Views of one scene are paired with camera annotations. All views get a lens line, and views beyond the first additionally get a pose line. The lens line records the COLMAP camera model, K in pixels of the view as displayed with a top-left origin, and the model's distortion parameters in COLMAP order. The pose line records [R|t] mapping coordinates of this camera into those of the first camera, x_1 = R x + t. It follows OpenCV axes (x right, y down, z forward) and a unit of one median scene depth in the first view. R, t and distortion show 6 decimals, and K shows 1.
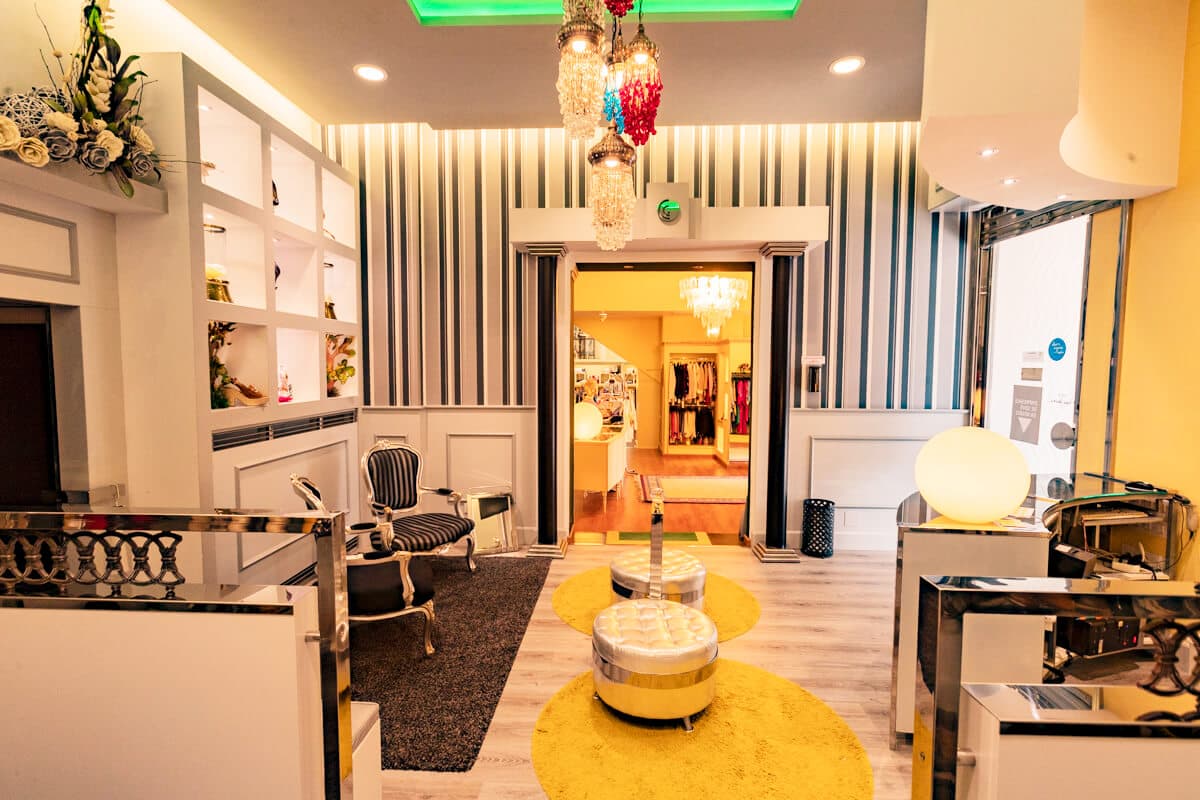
lens RADIAL K [[567.3, 0, 599.4], [0, 567.3, 400.5], [0, 0, 1]] dist [0.002255, 0.000189]
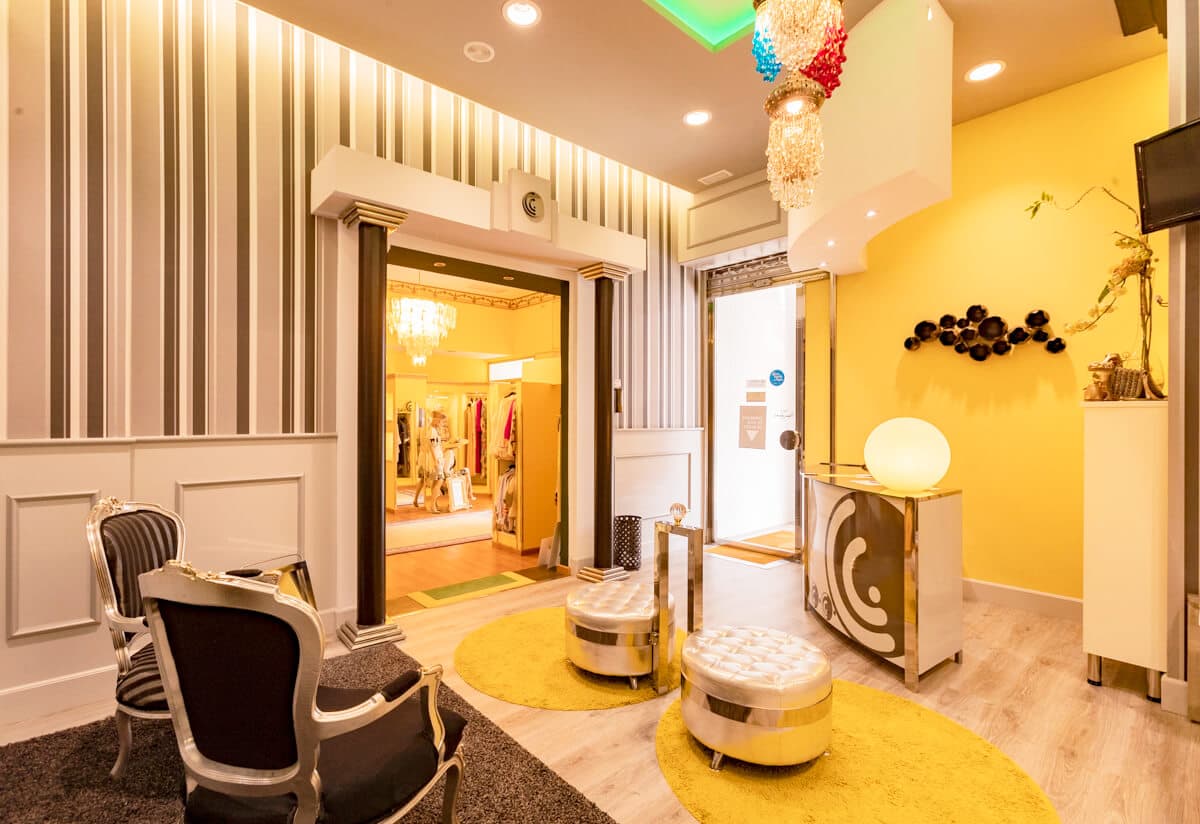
lens RADIAL K [[550.2, 0, 598.0], [0, 550.2, 414.8], [0, 0, 1]] dist [-0.028528, -0.000057]
pose [[0.723900, -0.001591, 0.689903, -0.360694], [0.043750, 0.998090, -0.043604, 0.032303], [-0.688516, 0.061748, 0.722588, 0.300440]]
